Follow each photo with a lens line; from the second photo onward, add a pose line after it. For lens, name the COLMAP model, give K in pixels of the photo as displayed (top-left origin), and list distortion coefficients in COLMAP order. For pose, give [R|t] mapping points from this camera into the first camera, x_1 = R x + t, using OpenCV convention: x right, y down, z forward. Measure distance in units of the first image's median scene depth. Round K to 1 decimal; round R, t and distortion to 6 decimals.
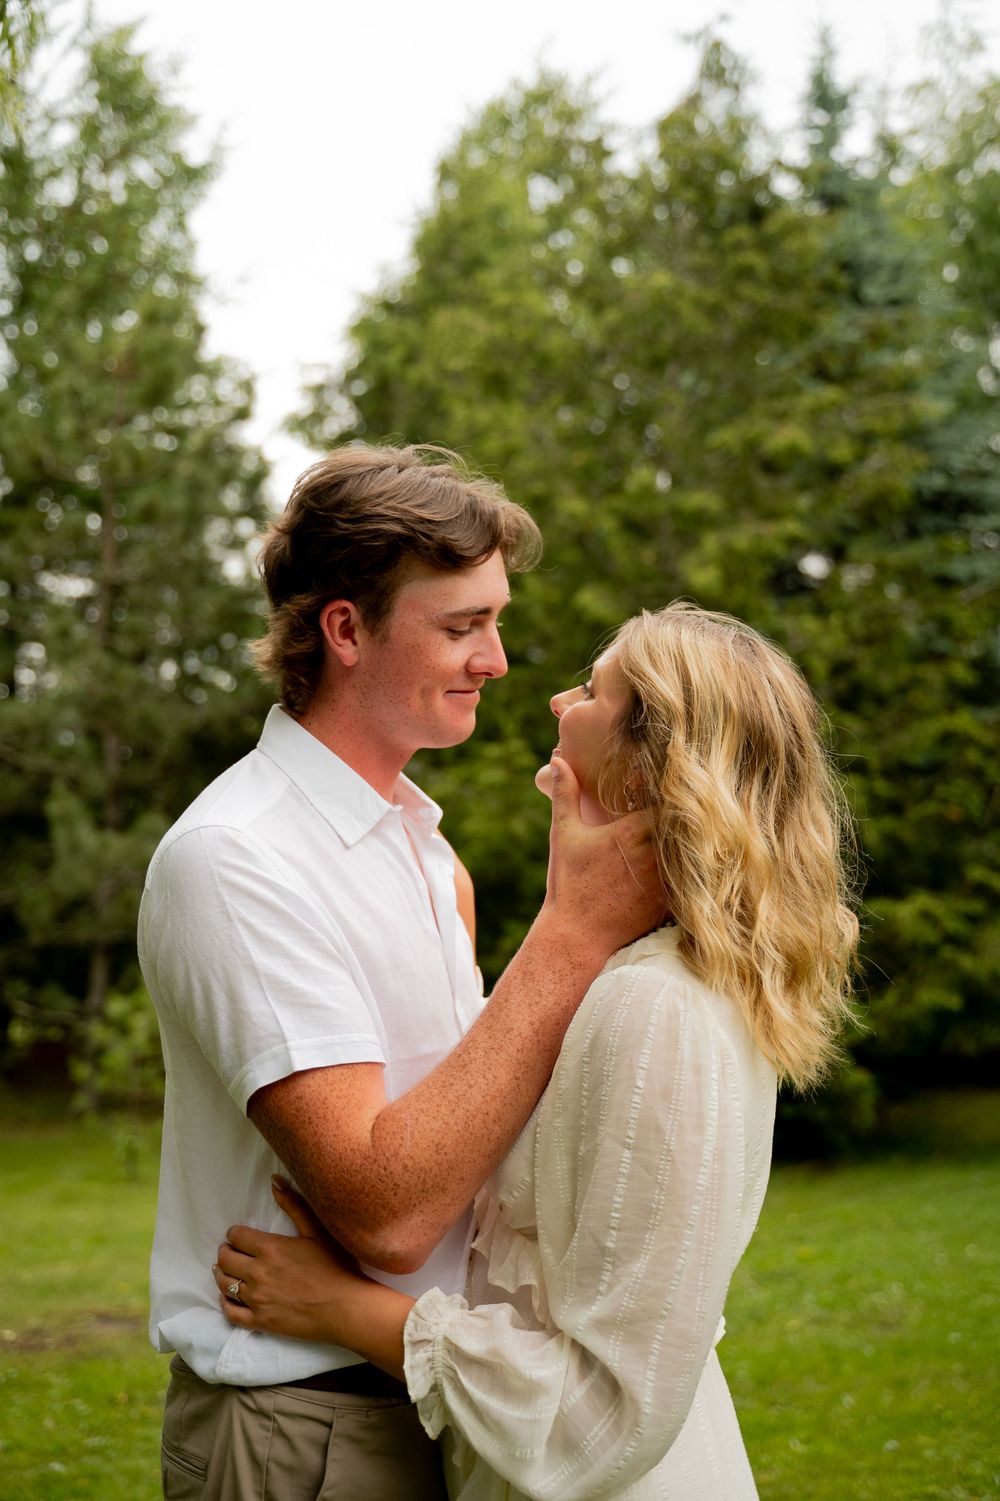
lens RADIAL K [[1710.4, 0, 498.5], [0, 1710.4, 754.5], [0, 0, 1]] dist [-0.020441, 0.000000]
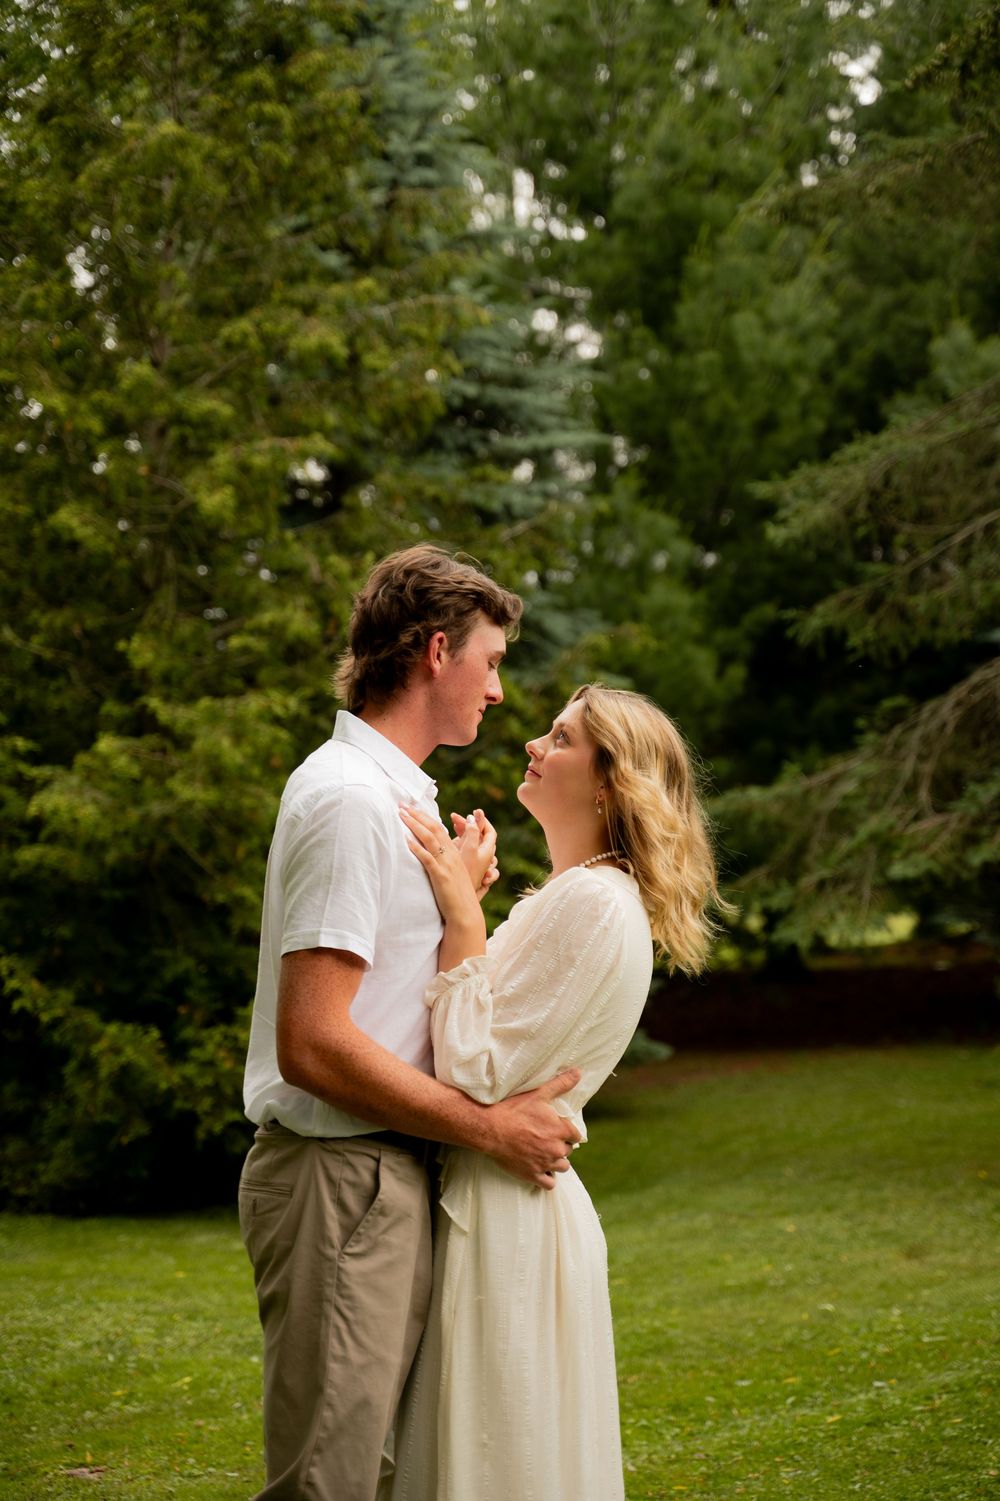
lens RADIAL K [[2986.0, 0, 488.8], [0, 2986.0, 756.1], [0, 0, 1]] dist [0.050519, 0.000000]
pose [[0.943913, 0.025541, 0.329204, -0.223878], [-0.033202, 0.999292, 0.017670, -0.009884], [-0.328519, -0.027609, 0.944094, -0.405286]]
